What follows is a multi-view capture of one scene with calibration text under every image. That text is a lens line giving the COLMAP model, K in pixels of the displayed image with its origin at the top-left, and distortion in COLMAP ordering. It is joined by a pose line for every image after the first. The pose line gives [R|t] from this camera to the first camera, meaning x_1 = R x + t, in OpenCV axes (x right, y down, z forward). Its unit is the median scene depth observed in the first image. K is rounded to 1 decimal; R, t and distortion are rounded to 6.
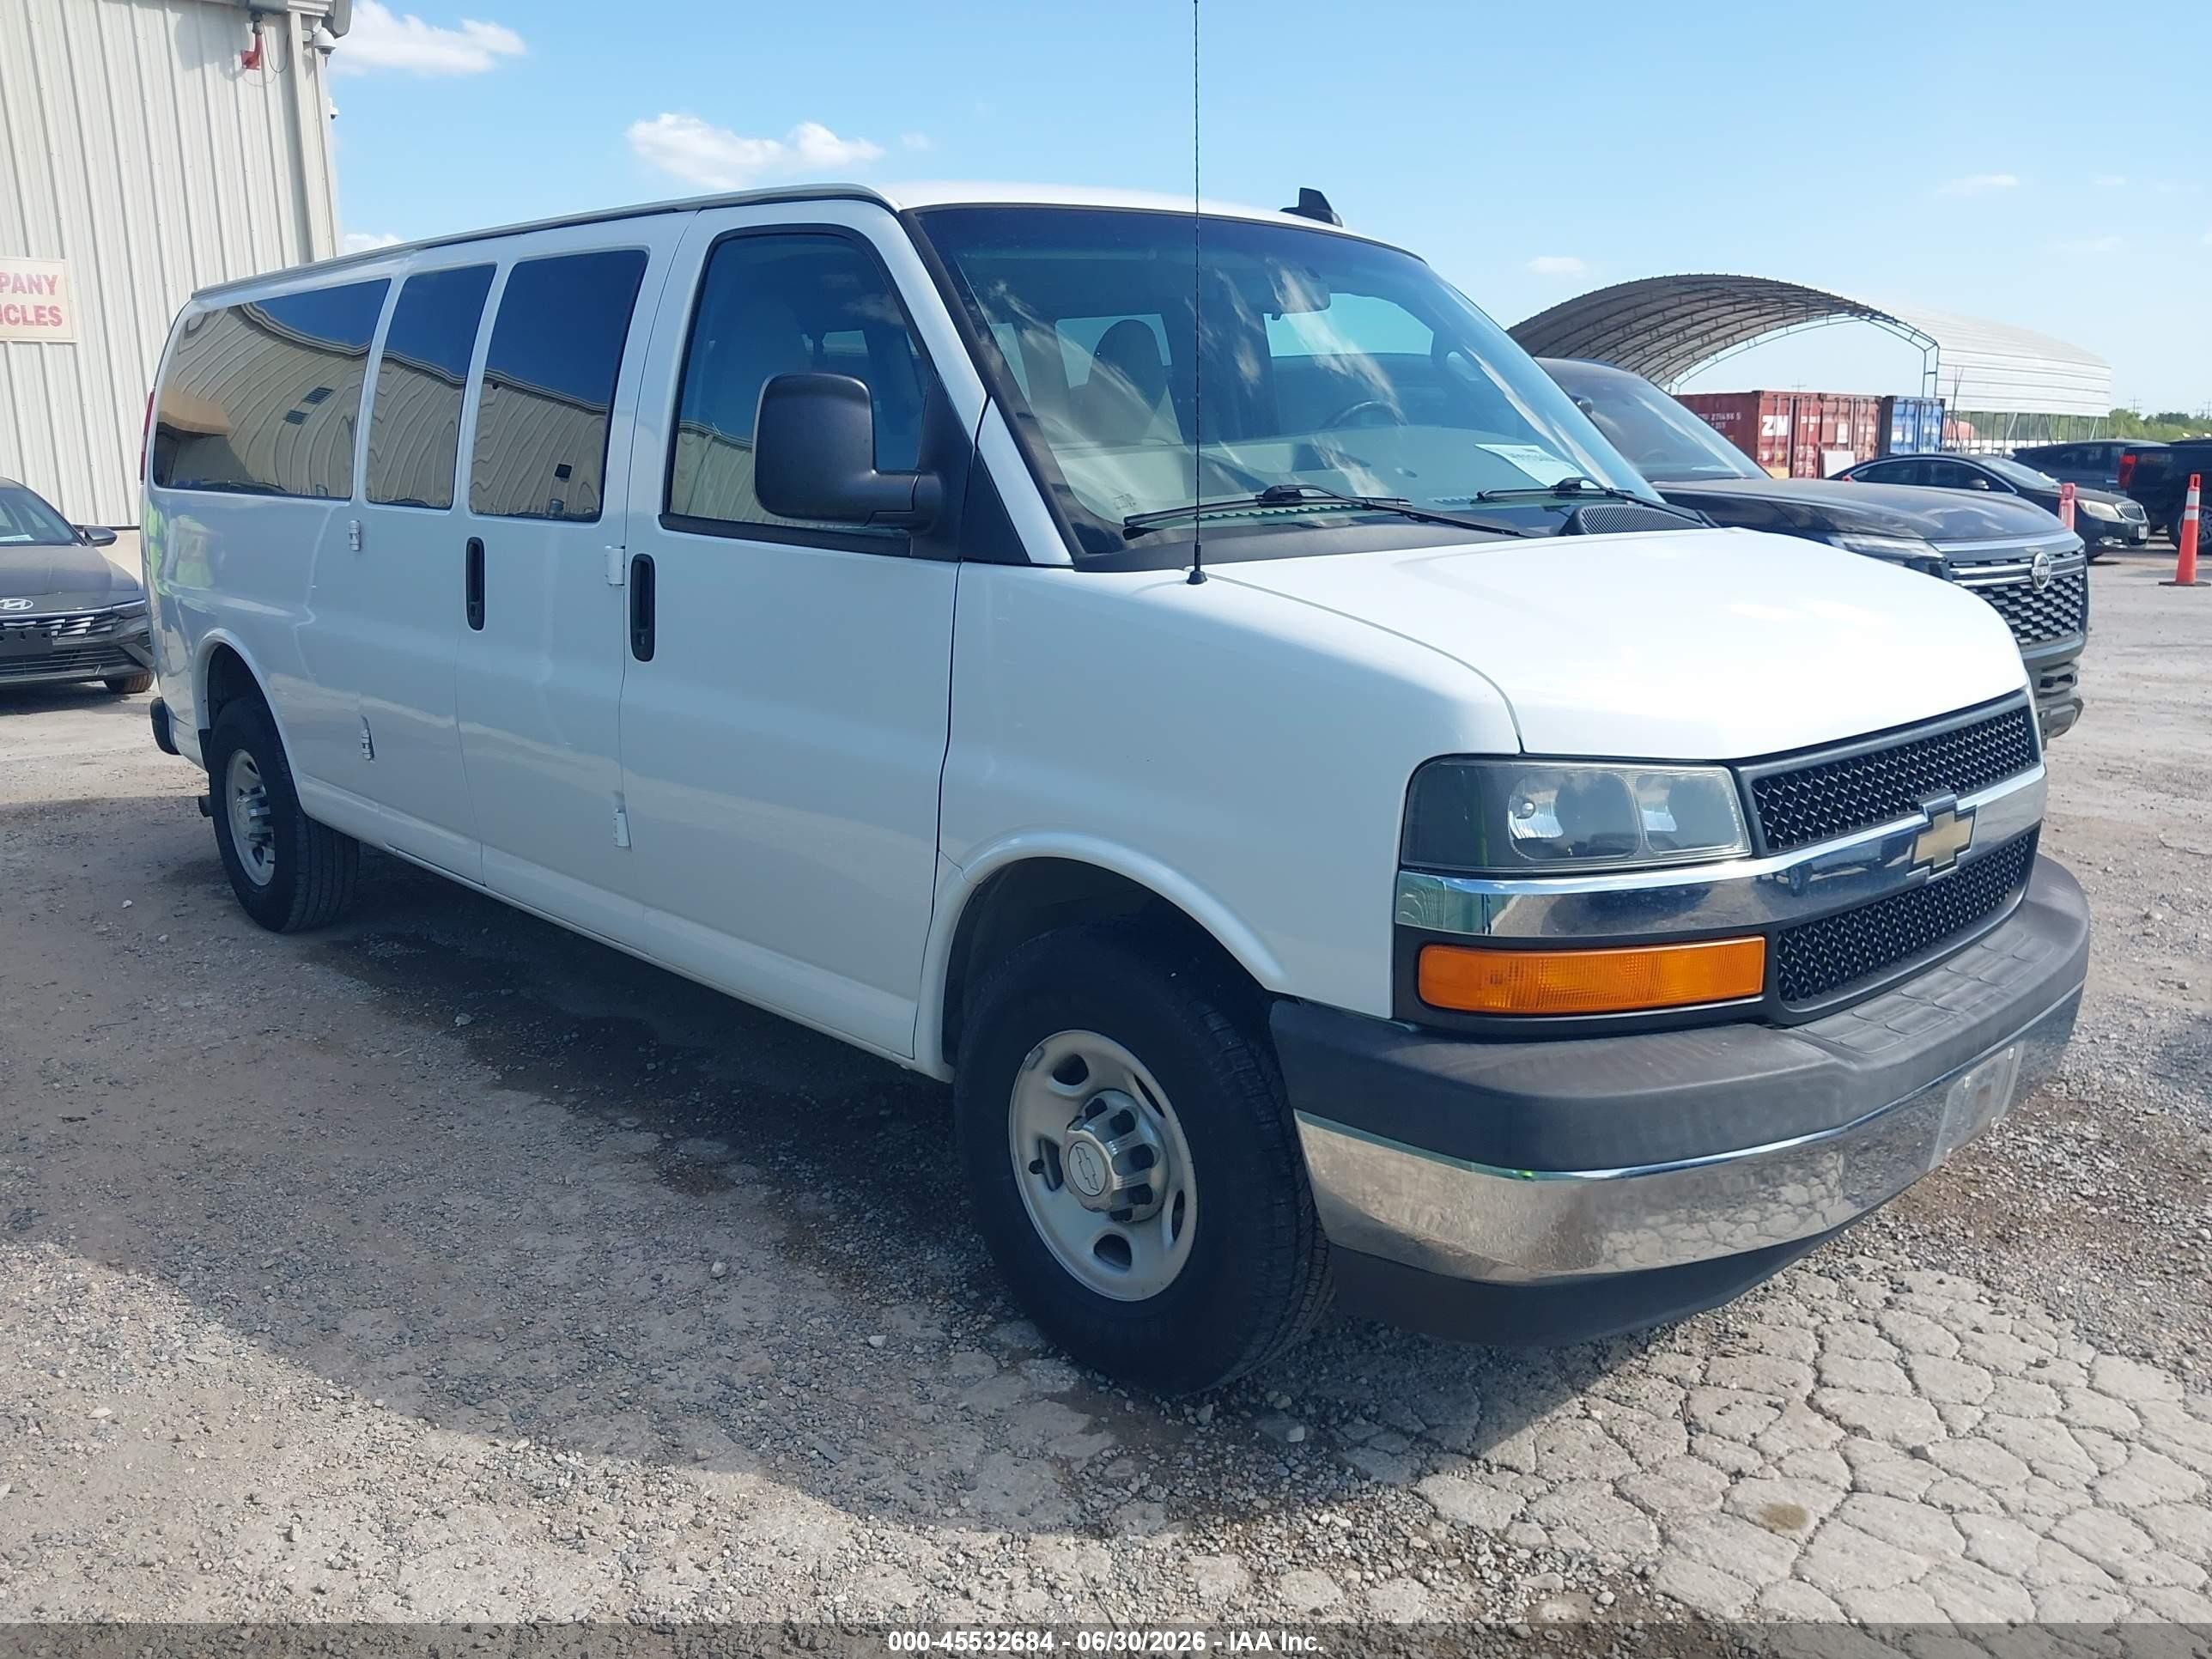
lens RADIAL K [[1802.2, 0, 1122.8], [0, 1802.2, 820.3], [0, 0, 1]] dist [0.011079, -0.039368]
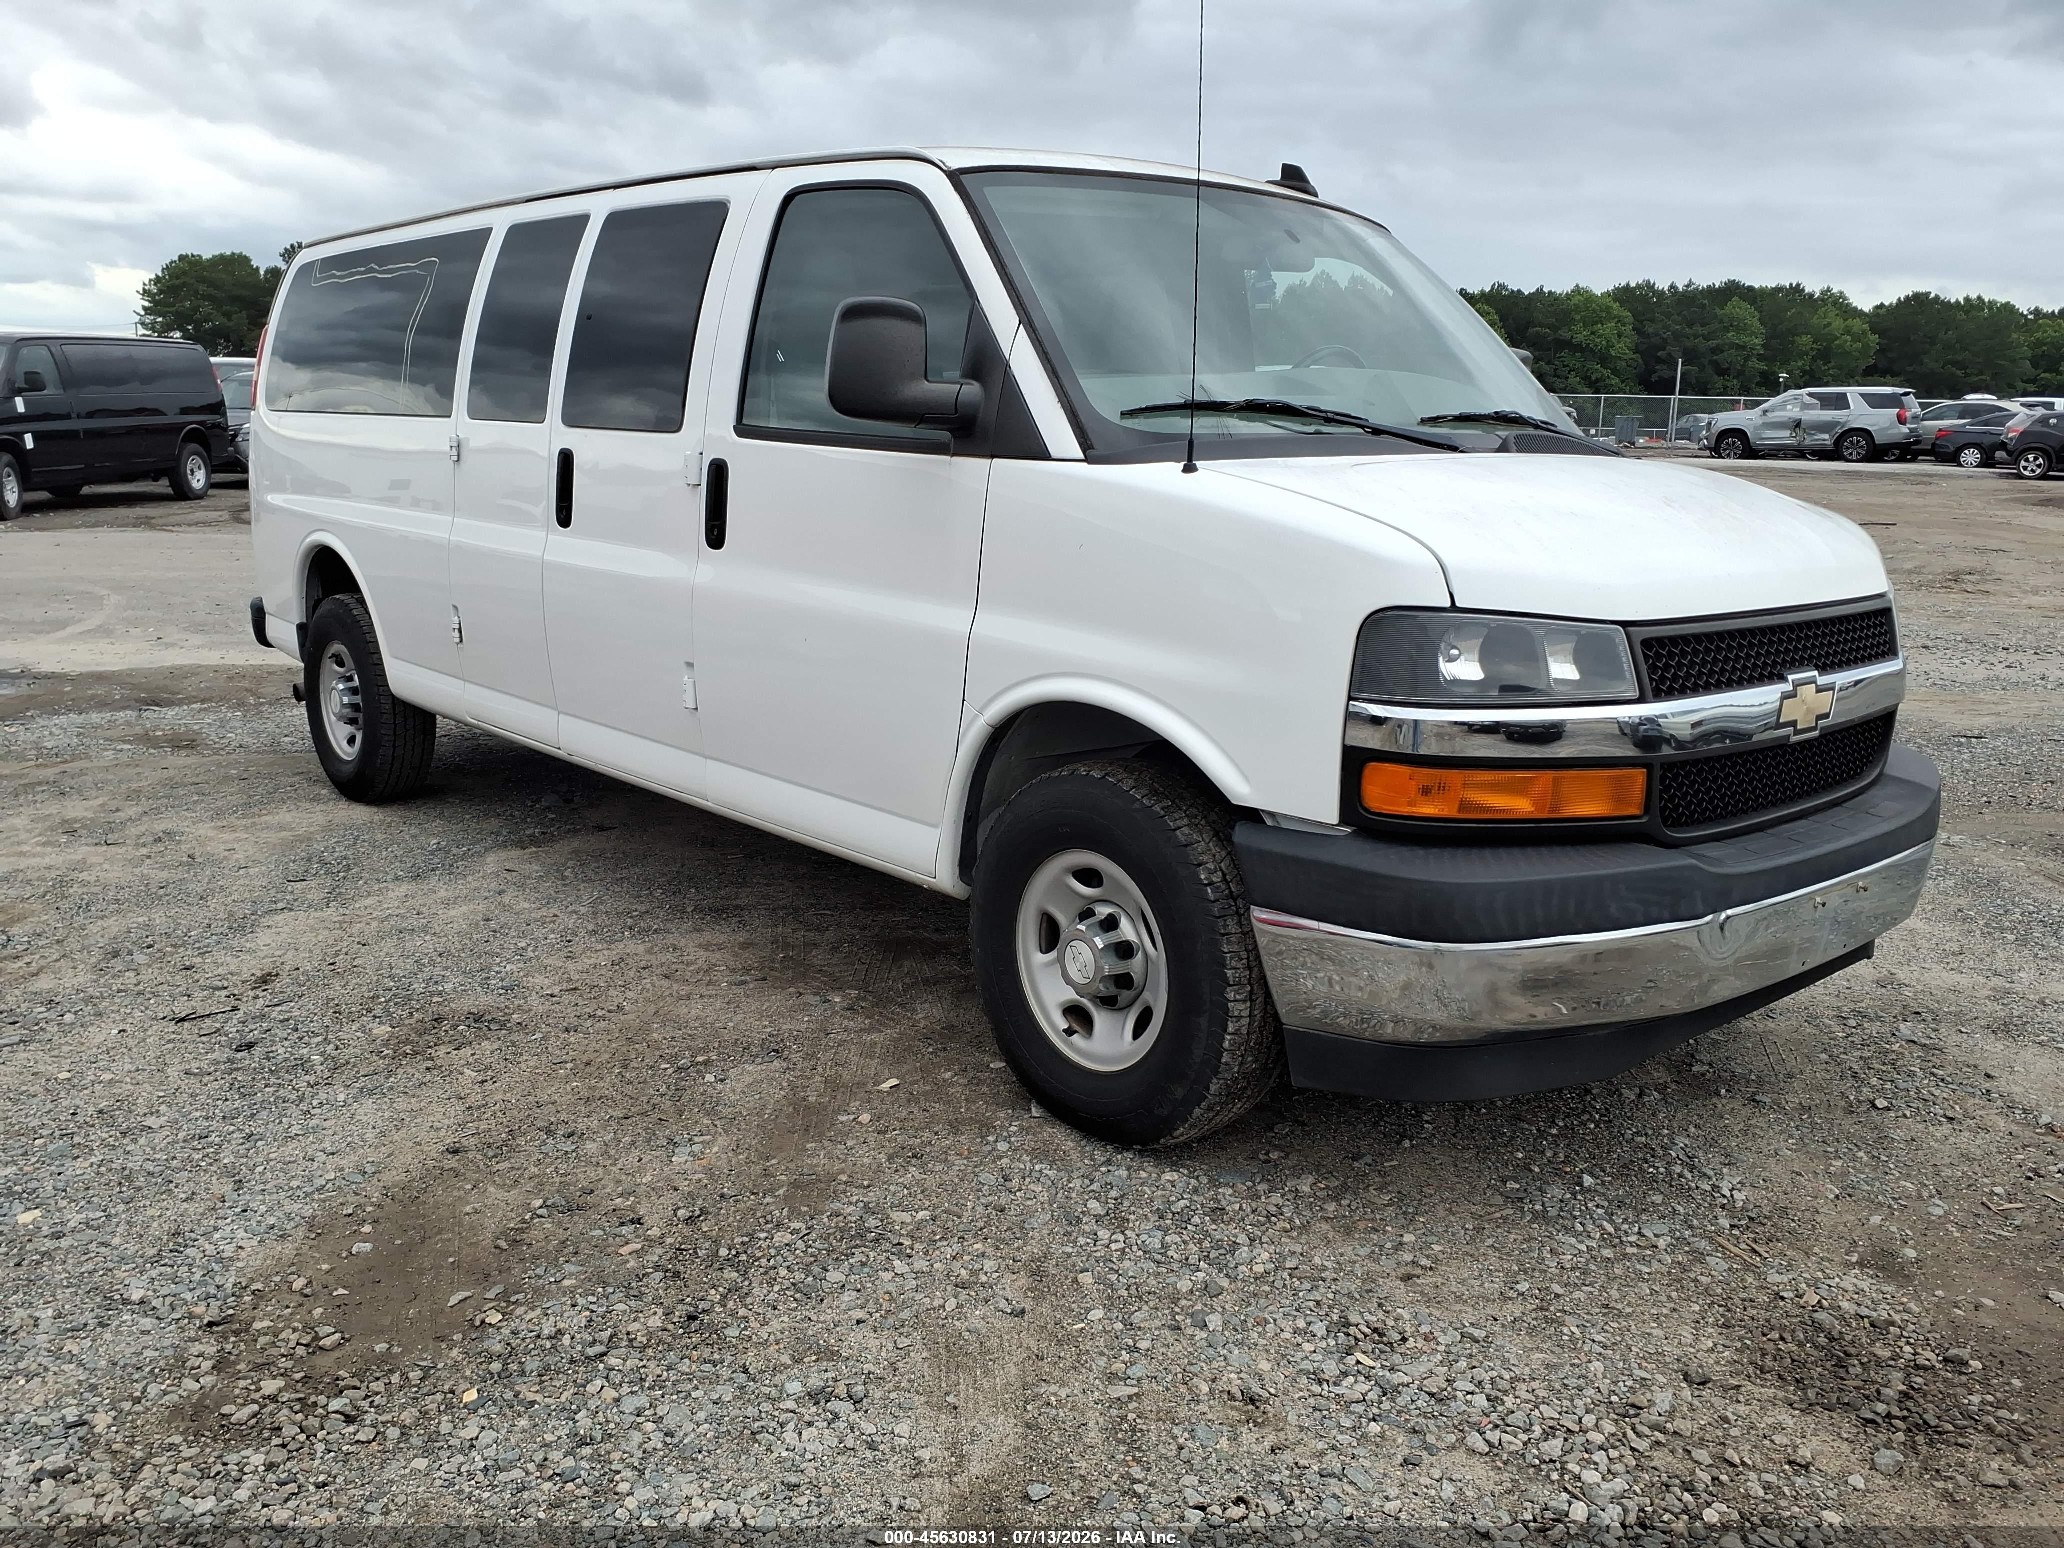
lens RADIAL K [[1681.6, 0, 1043.1], [0, 1681.6, 773.7], [0, 0, 1]] dist [0.011079, -0.039368]
pose [[0.999133, 0.030764, -0.028046, -0.017497], [-0.030761, 0.999527, 0.000531, 0.066240], [0.028049, 0.000332, 0.999606, -0.125098]]
